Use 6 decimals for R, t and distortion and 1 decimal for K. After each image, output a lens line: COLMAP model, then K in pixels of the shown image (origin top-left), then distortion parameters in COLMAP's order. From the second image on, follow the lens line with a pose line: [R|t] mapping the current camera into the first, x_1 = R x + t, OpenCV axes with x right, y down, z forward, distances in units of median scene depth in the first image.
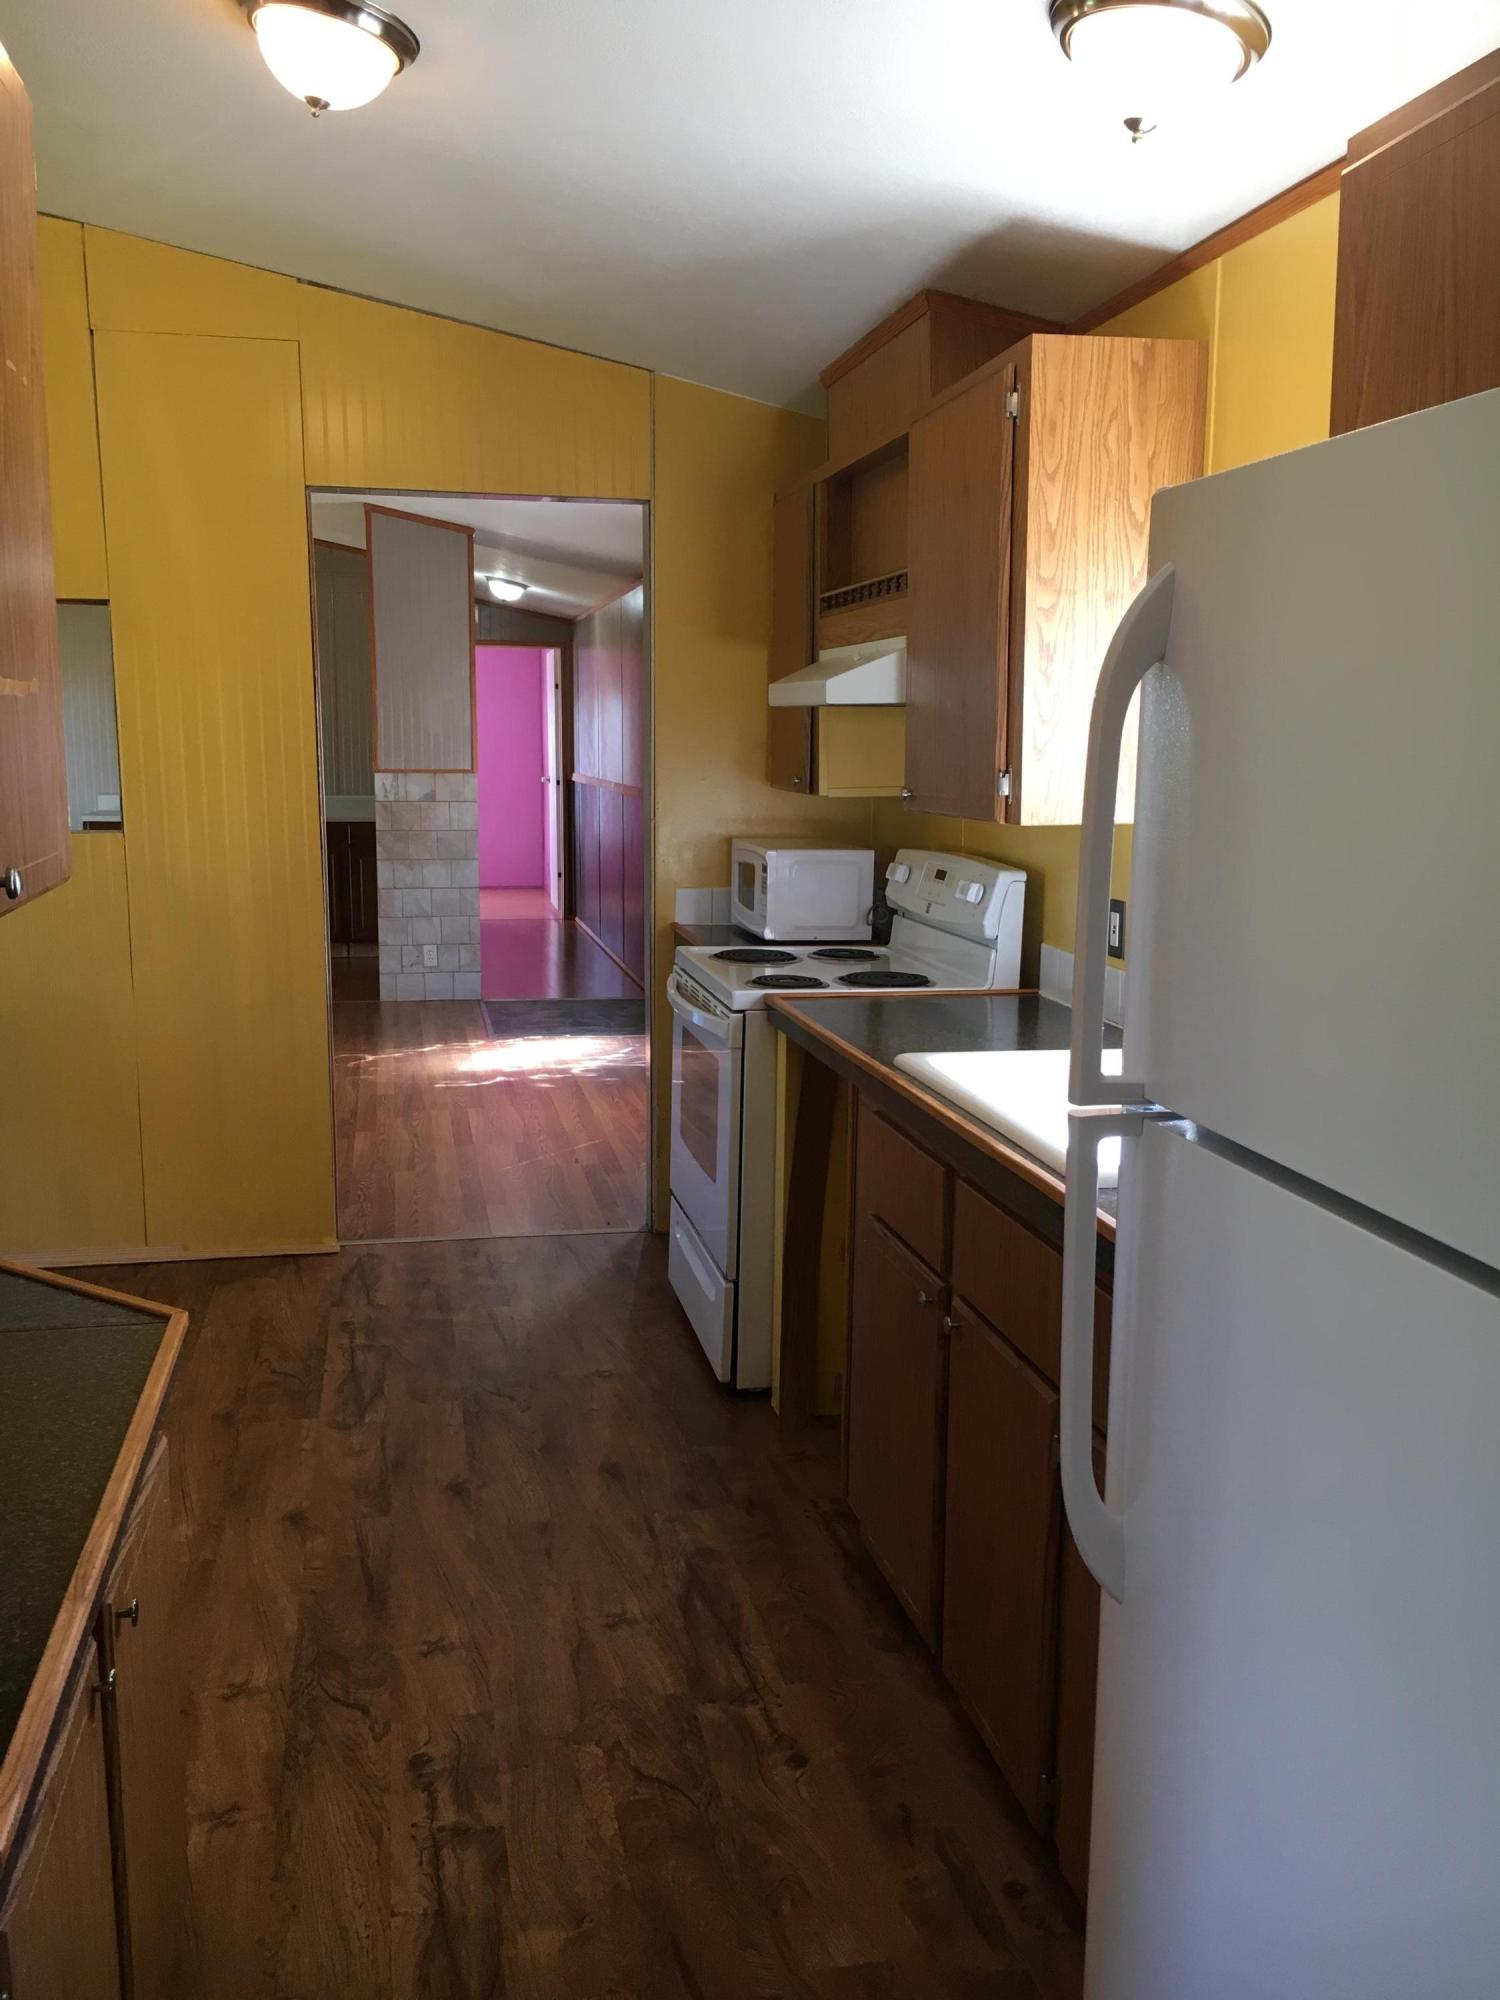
lens RADIAL K [[1740.3, 0, 751.0], [0, 1740.3, 1007.0], [0, 0, 1]] dist [0.006107, -0.011705]
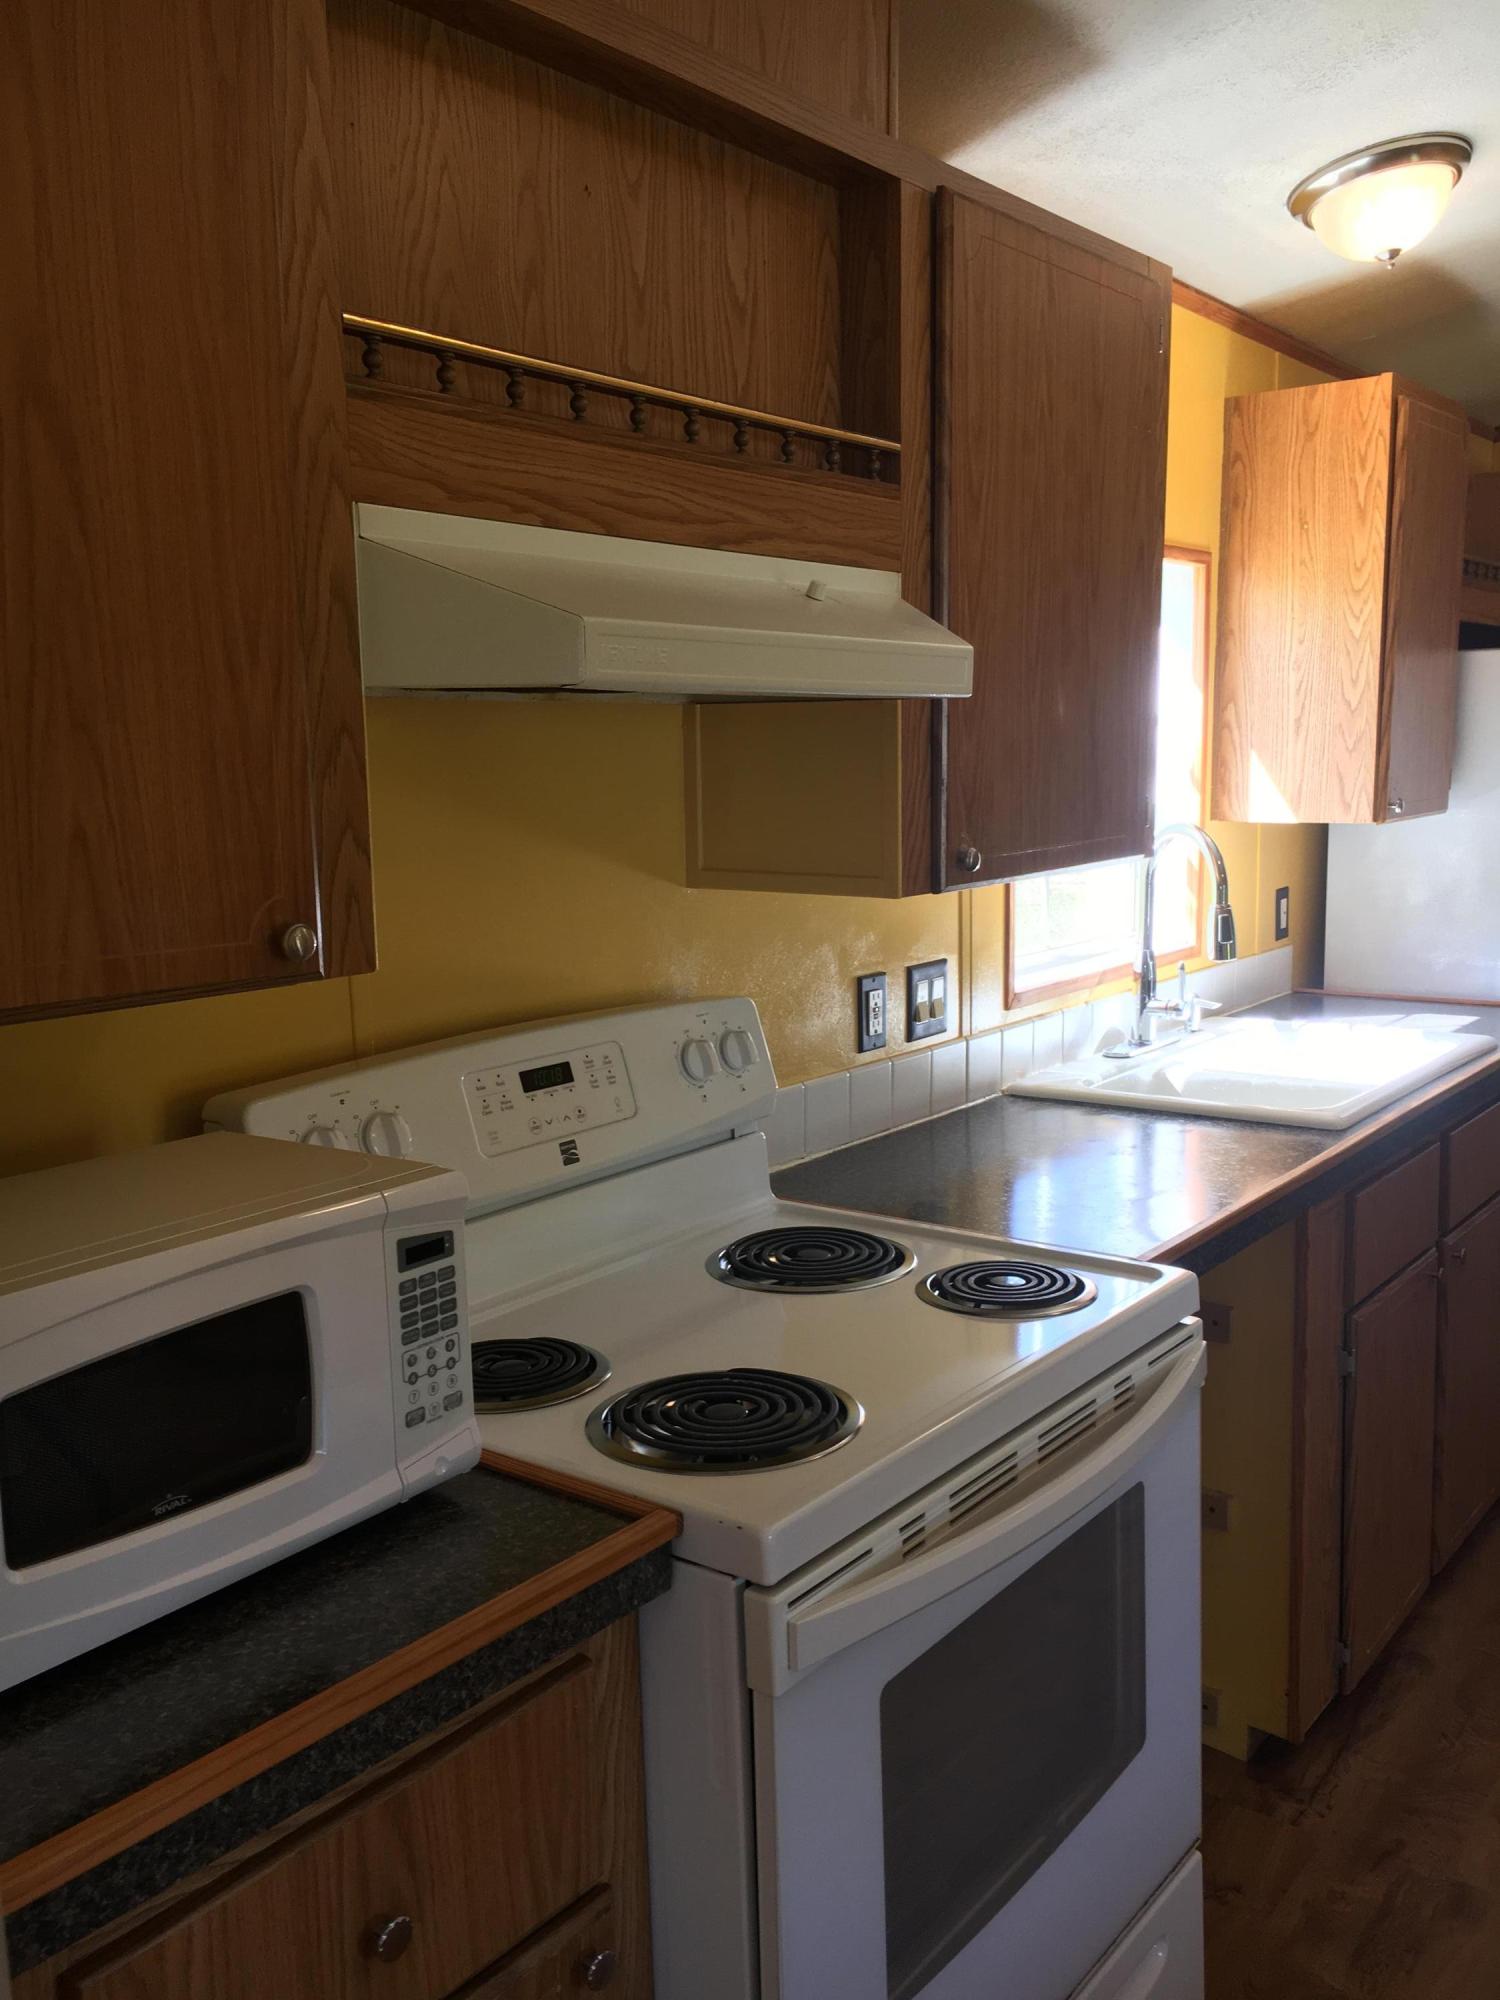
lens RADIAL K [[1740.3, 0, 751.2], [0, 1740.3, 1000.8], [0, 0, 1]] dist [0.006107, -0.011705]
pose [[-0.661054, -0.101378, 0.743458, -0.308205], [0.138514, 0.957314, 0.253701, -0.244402], [-0.737442, 0.270689, -0.618794, 1.509493]]
